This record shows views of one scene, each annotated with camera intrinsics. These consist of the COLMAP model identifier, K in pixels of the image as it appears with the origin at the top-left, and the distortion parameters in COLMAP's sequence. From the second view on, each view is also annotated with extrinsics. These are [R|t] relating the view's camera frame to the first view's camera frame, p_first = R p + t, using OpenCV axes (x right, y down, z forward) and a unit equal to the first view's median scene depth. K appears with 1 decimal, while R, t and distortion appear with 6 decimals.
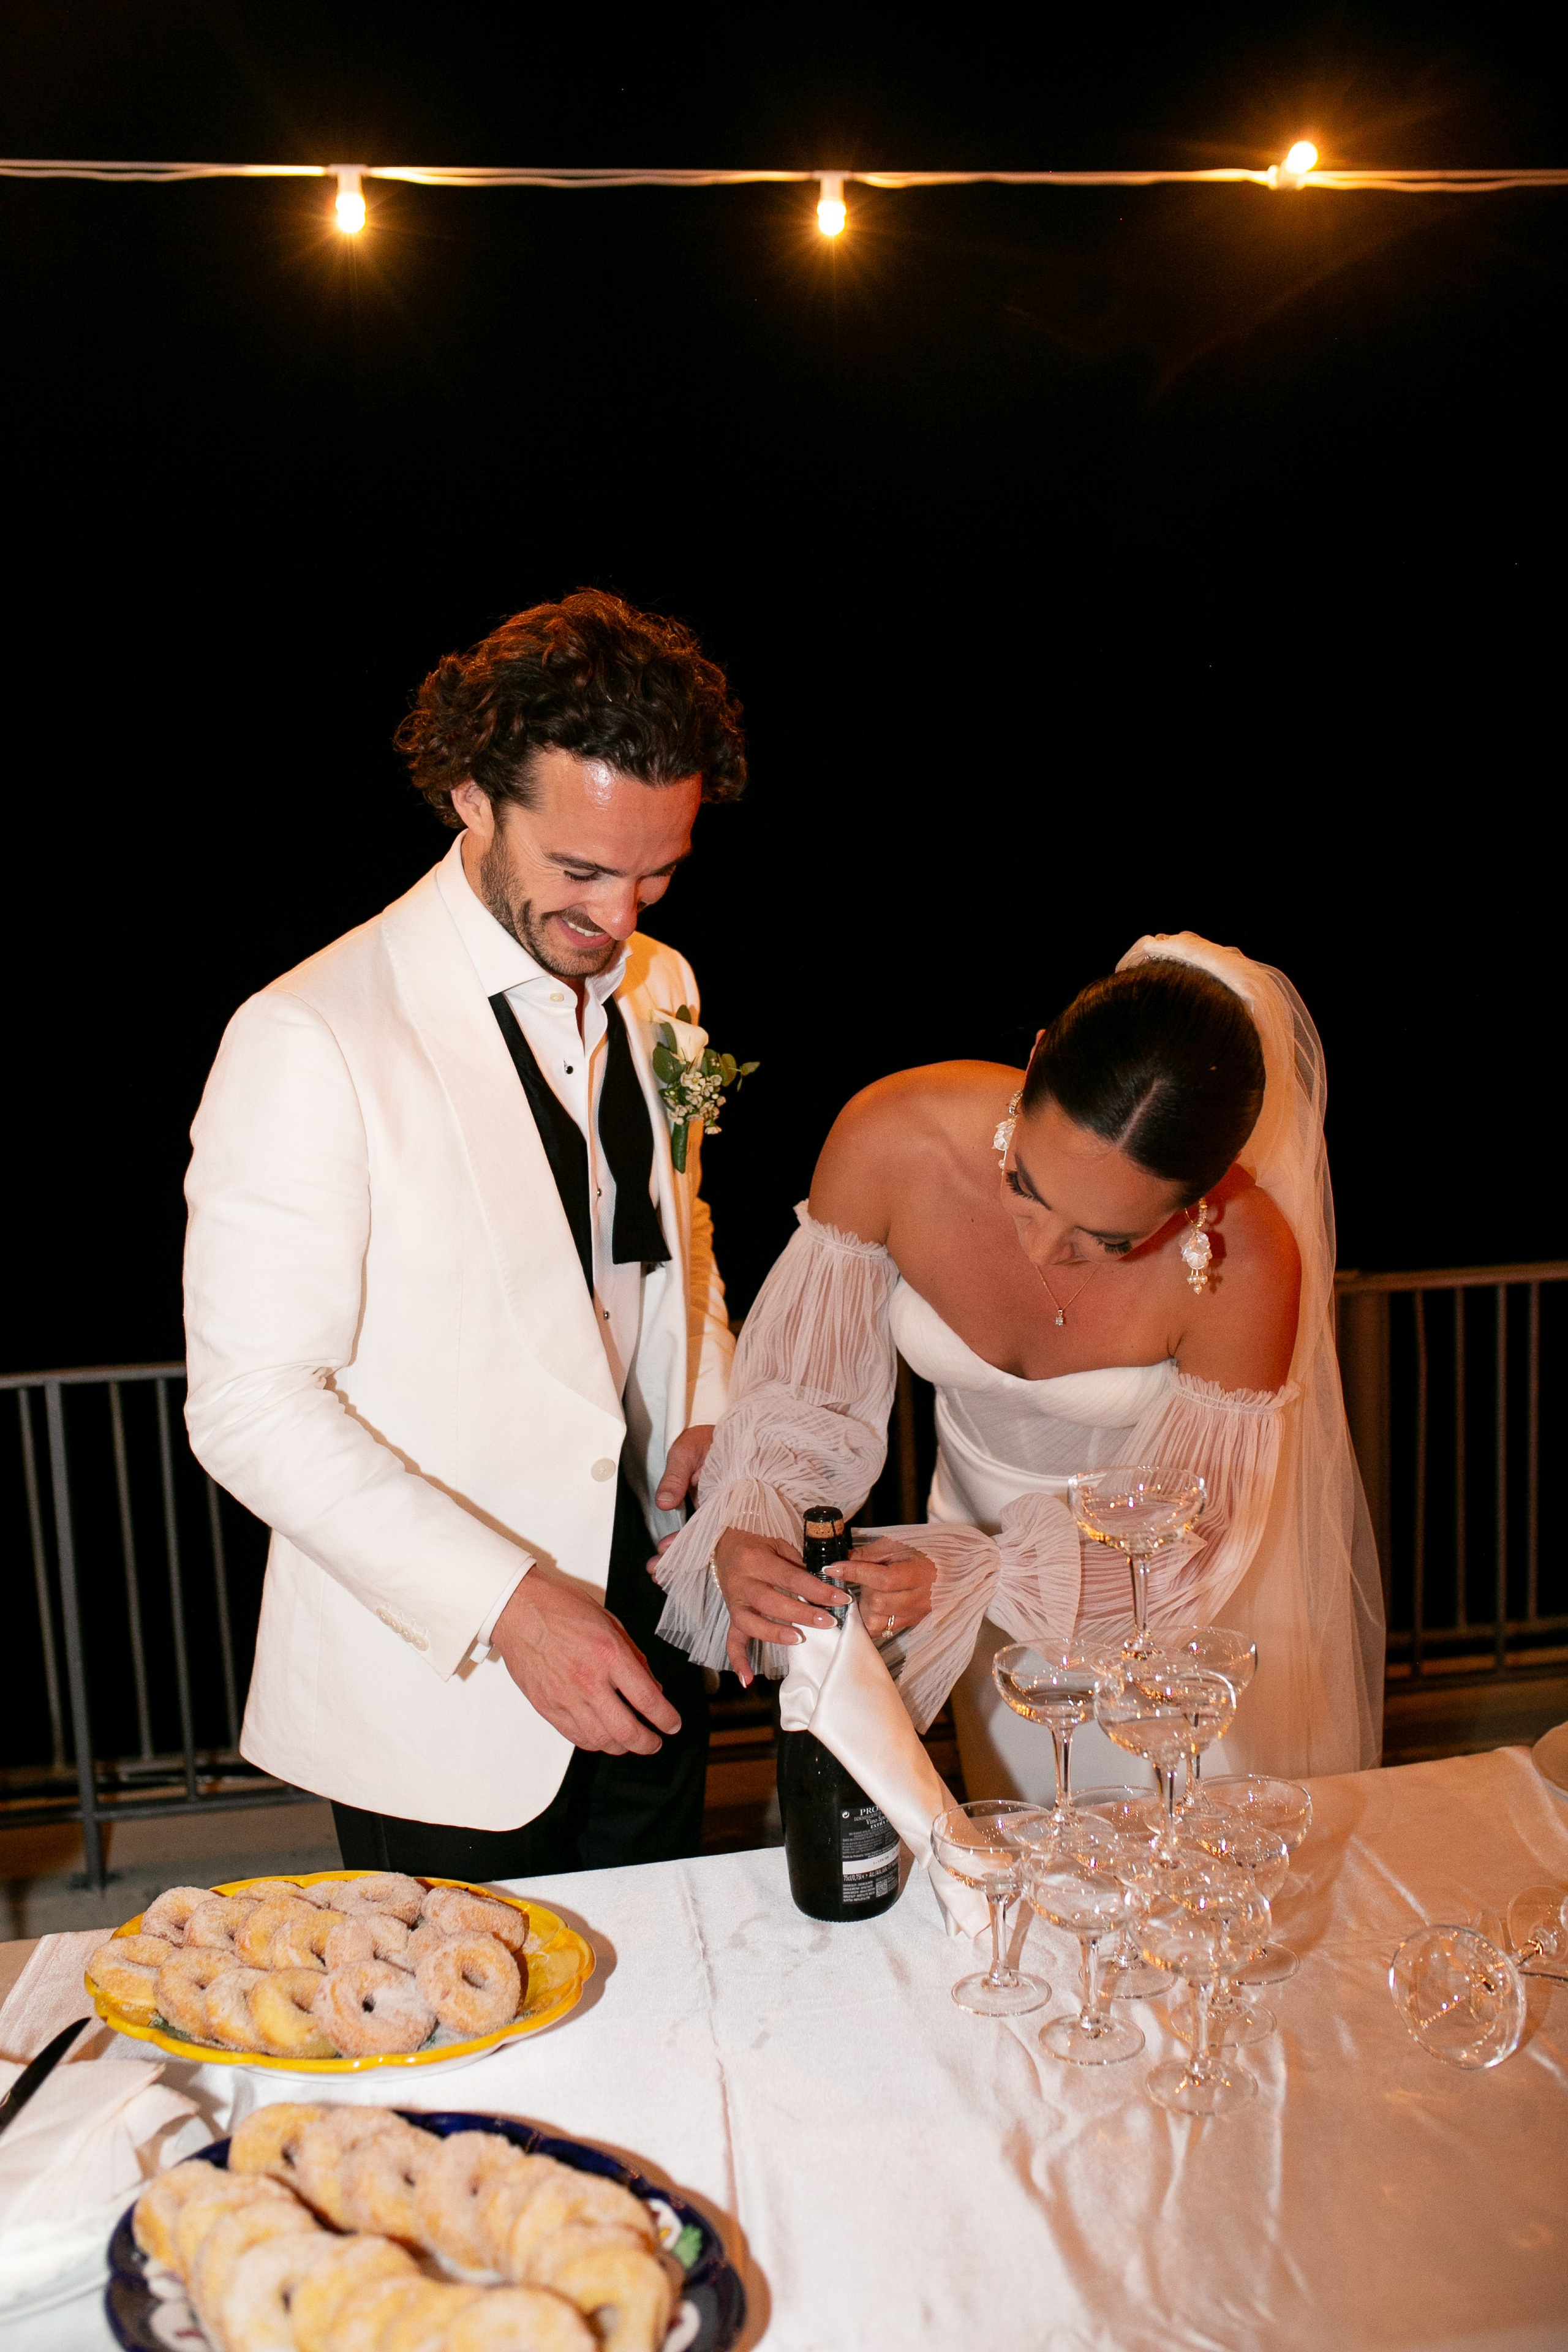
lens RADIAL K [[2307.4, 0, 787.7], [0, 2307.4, 1177.4], [0, 0, 1]] dist [-0.008804, 0.000000]
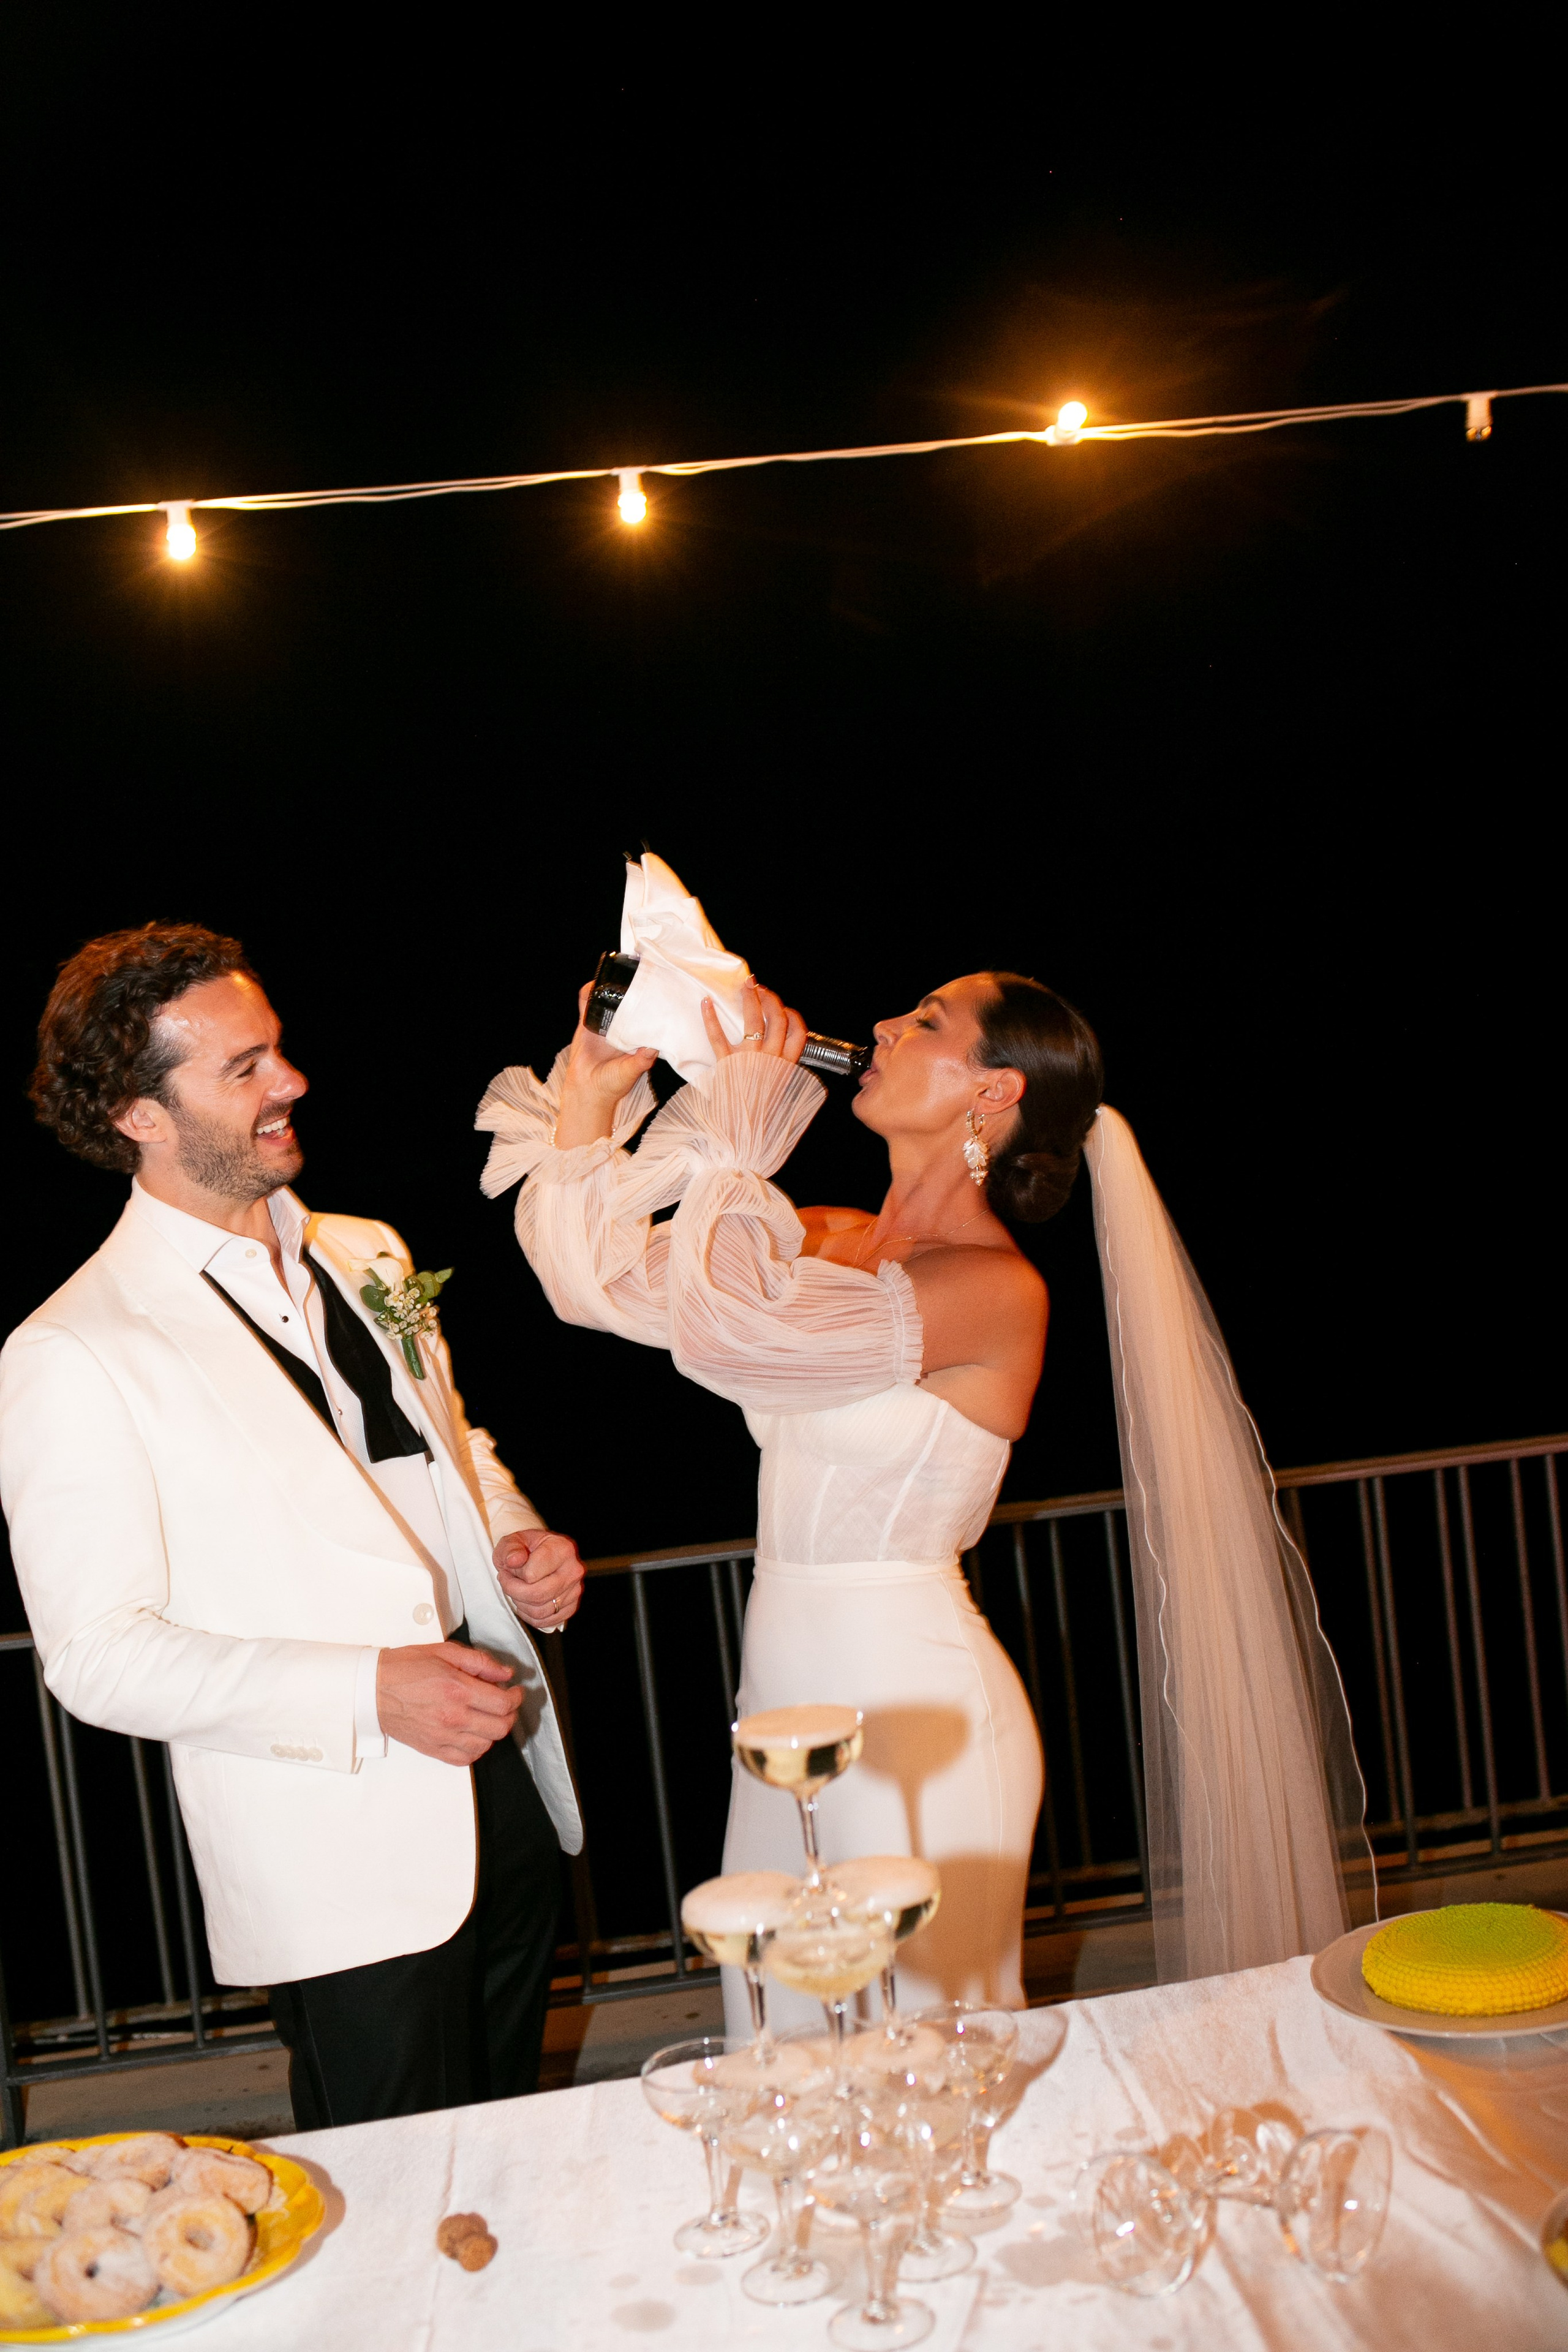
lens RADIAL K [[2307.4, 0, 784.7], [0, 2307.4, 1171.5], [0, 0, 1]] dist [-0.008804, 0.000000]
pose [[0.996499, -0.064672, -0.052990, 0.176185], [0.059729, 0.994142, -0.090083, -0.015894], [0.058506, 0.086603, 0.994524, -0.041314]]
